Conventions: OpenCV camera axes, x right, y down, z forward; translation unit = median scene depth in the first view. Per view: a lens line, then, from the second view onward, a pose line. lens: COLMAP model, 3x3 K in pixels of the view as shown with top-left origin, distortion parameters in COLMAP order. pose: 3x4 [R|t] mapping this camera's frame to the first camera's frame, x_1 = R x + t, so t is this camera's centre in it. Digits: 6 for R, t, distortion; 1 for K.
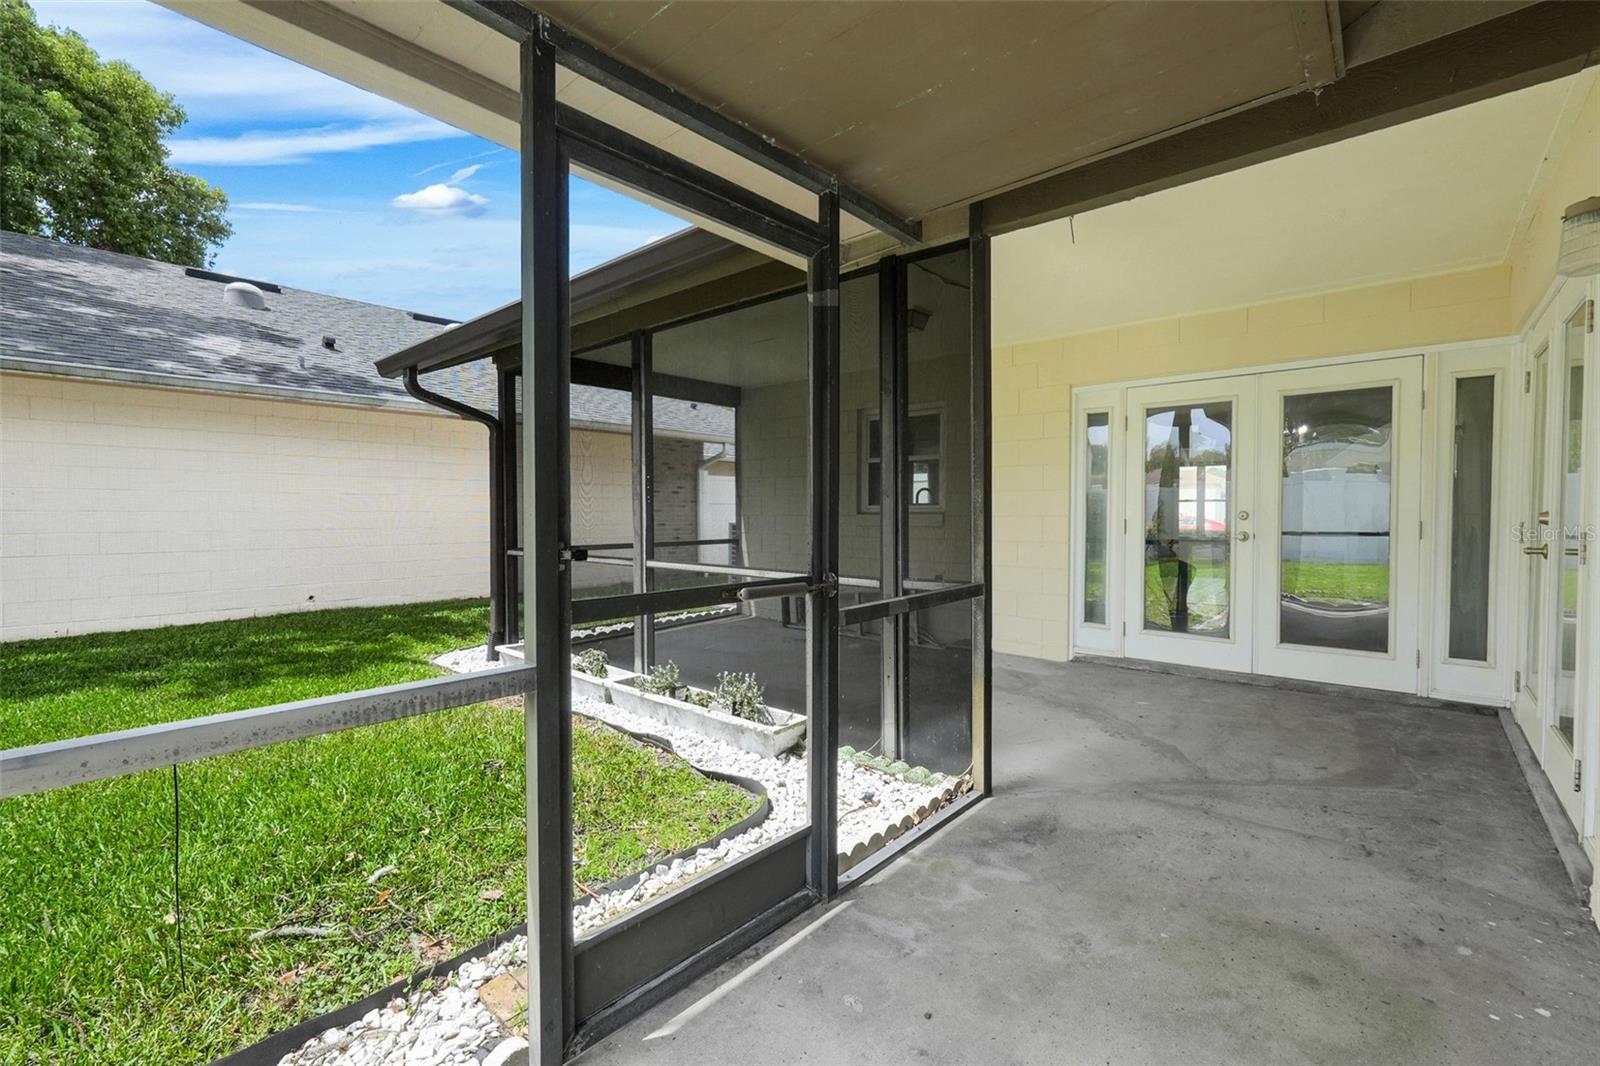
lens RADIAL K [[688.2, 0, 802.7], [0, 688.2, 526.3], [0, 0, 1]] dist [-0.000496, -0.000038]
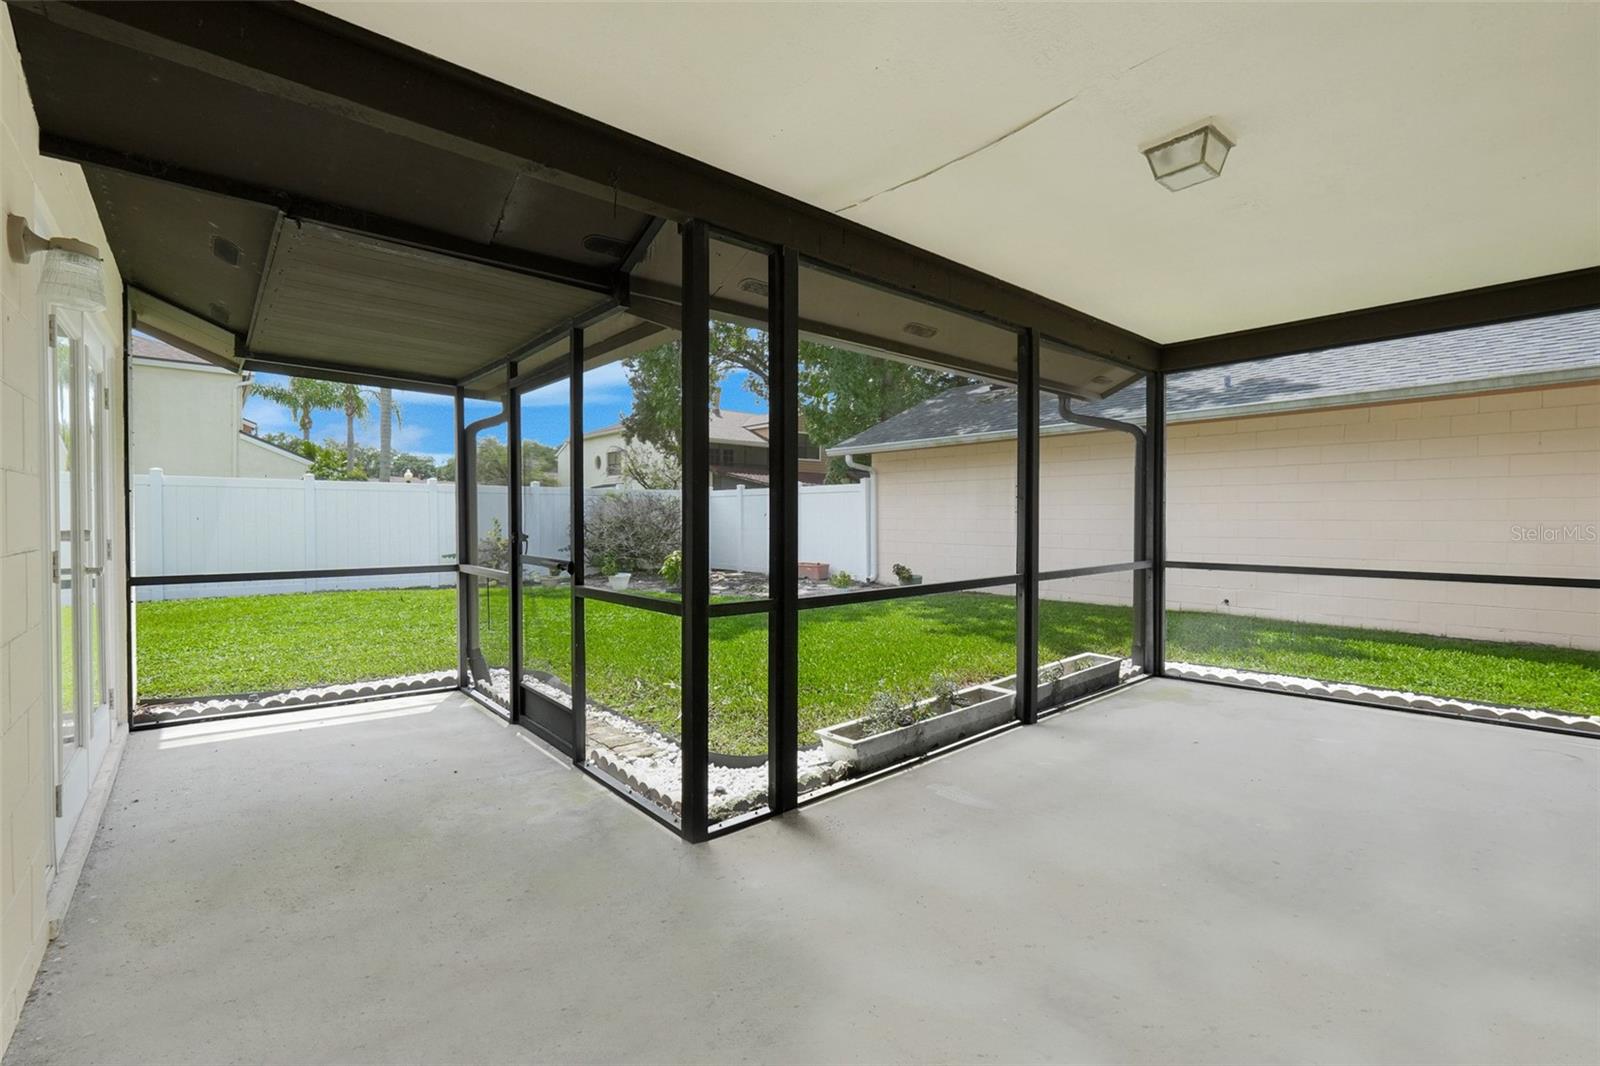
lens RADIAL K [[688.2, 0, 802.7], [0, 688.2, 530.3], [0, 0, 1]] dist [-0.000496, -0.000038]
pose [[-0.136767, 0.009502, -0.990558, 1.397911], [-0.029577, 0.999469, 0.013671, -0.039184], [0.990162, 0.031168, -0.136413, 1.549901]]
